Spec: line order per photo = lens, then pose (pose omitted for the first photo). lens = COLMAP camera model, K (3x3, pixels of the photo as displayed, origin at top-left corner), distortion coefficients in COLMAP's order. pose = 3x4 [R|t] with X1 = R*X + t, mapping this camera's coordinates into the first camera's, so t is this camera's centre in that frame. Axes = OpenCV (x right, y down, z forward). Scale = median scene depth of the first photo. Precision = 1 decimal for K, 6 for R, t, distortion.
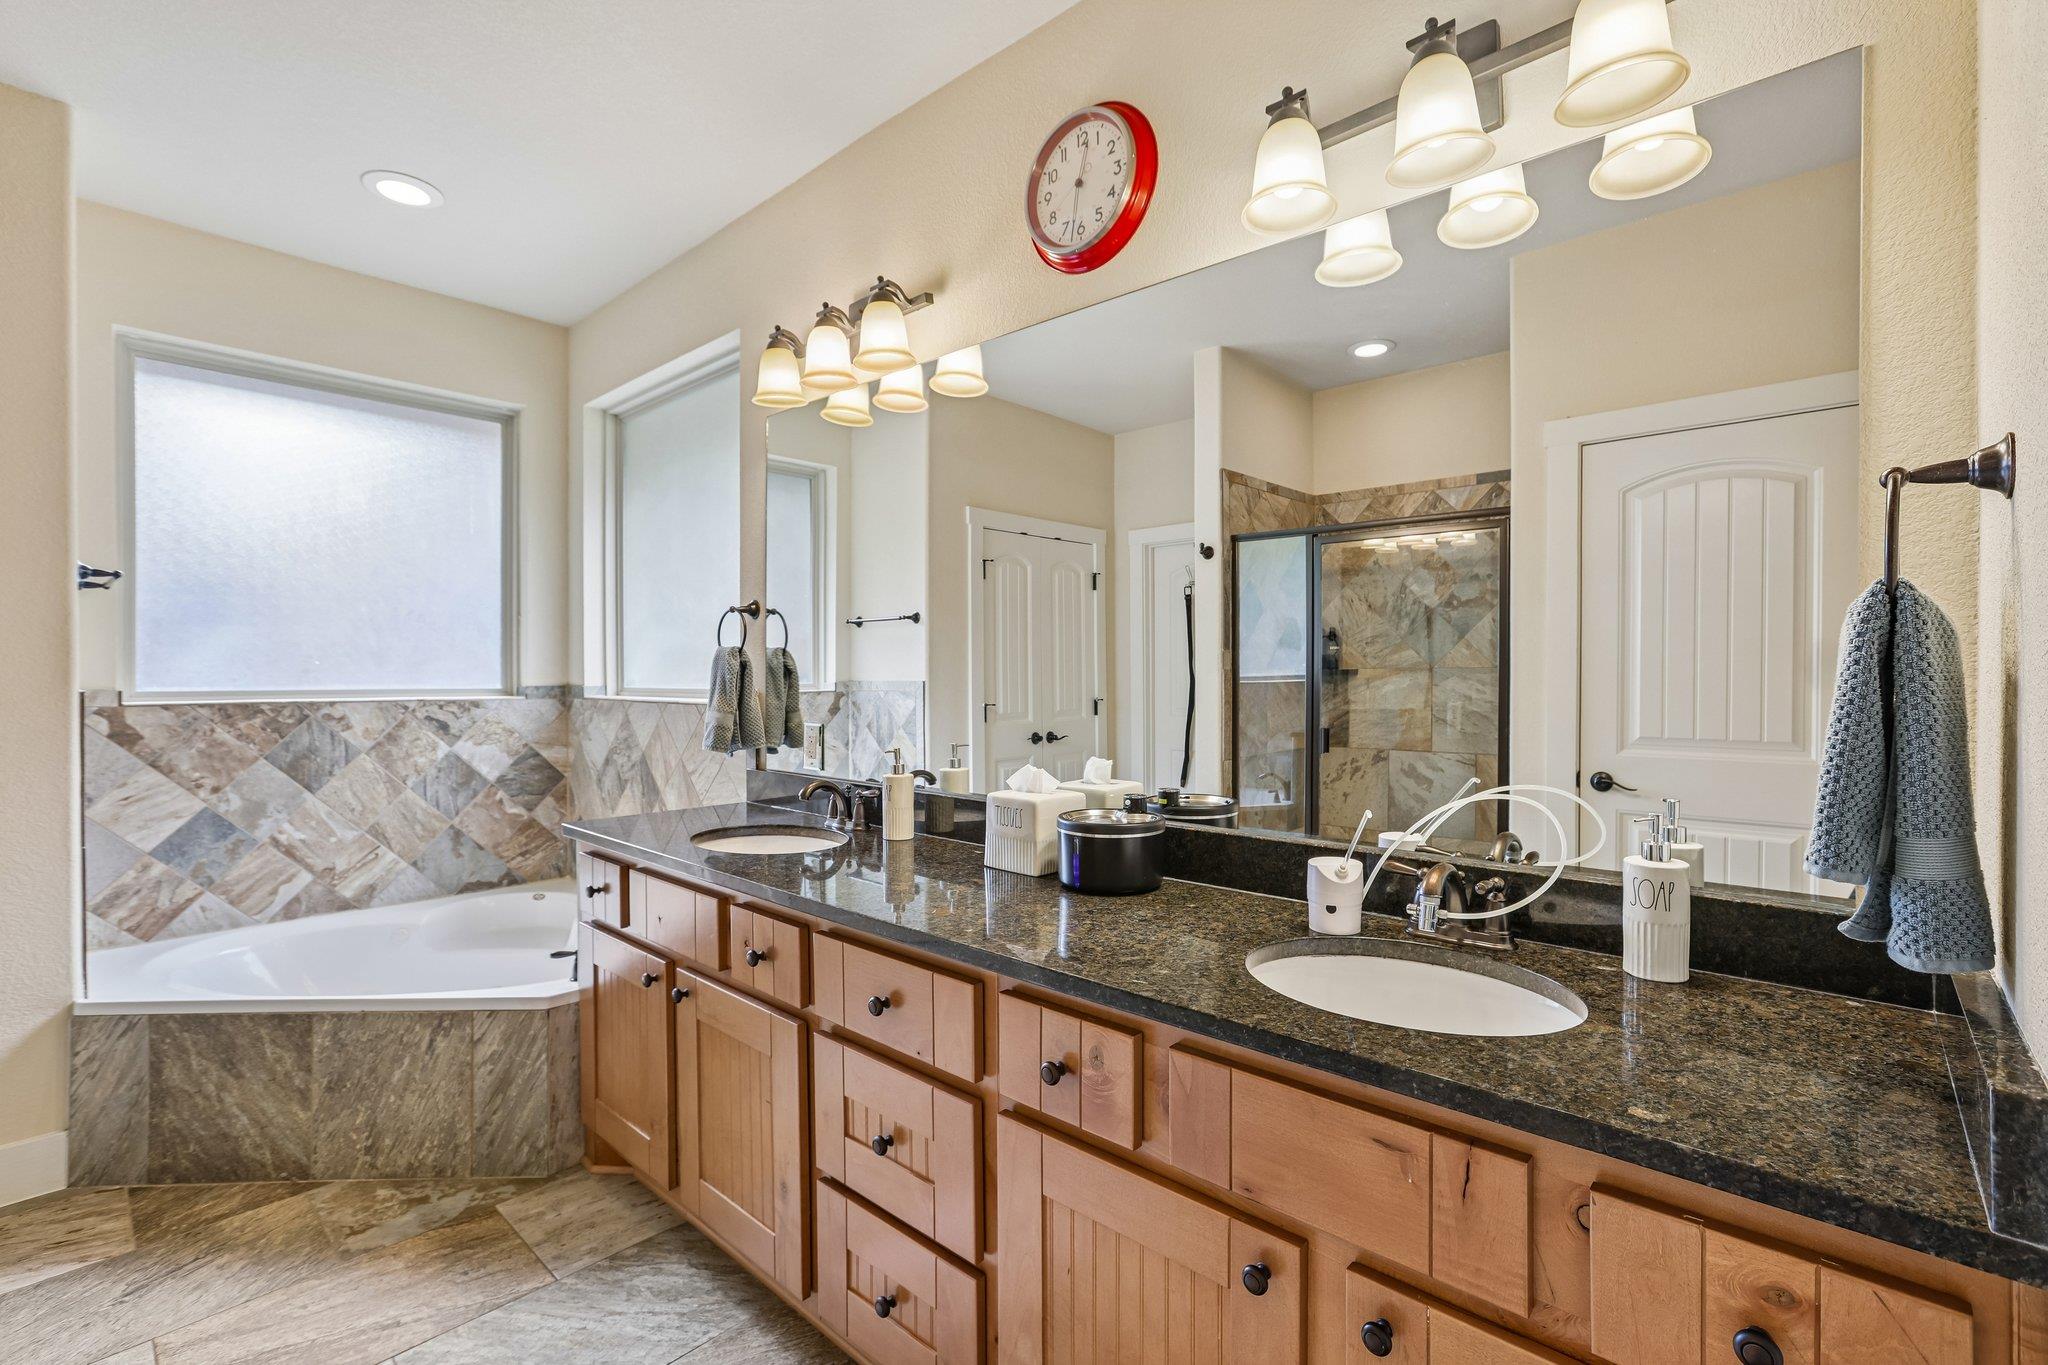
lens RADIAL K [[914.2, 0, 1028.1], [0, 914.2, 676.3], [0, 0, 1]] dist [-0.029235, 0.012877]
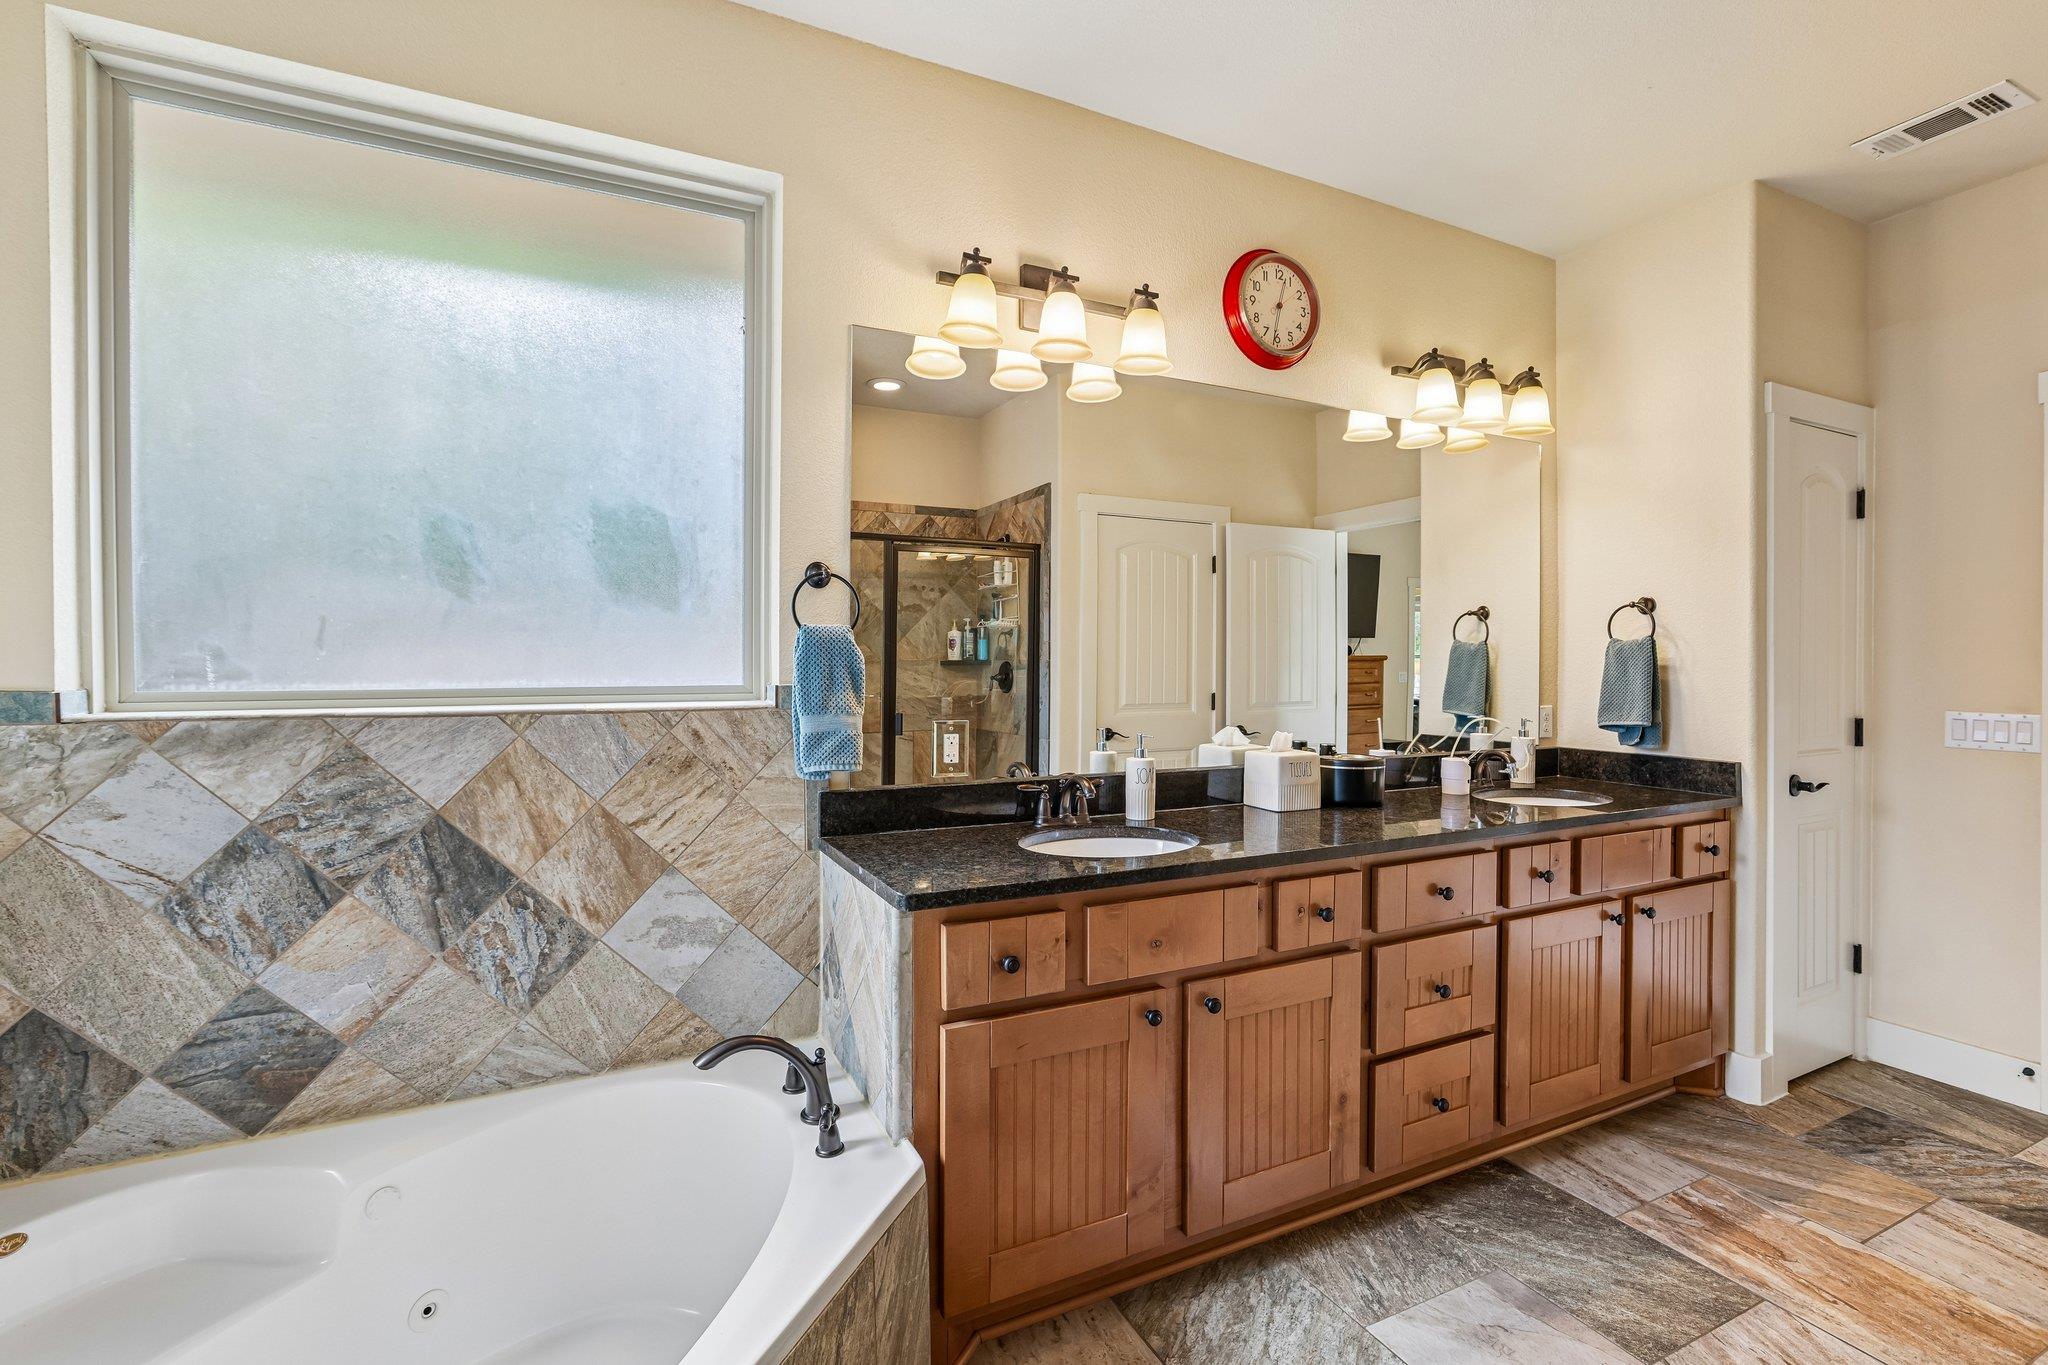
lens RADIAL K [[924.5, 0, 1020.8], [0, 924.5, 664.8], [0, 0, 1]] dist [-0.034895, 0.013275]
pose [[0.363856, 0.000923, 0.931455, -1.292322], [0.003869, 0.999989, -0.002503, 0.001747], [-0.931447, 0.004515, 0.363849, 0.808426]]
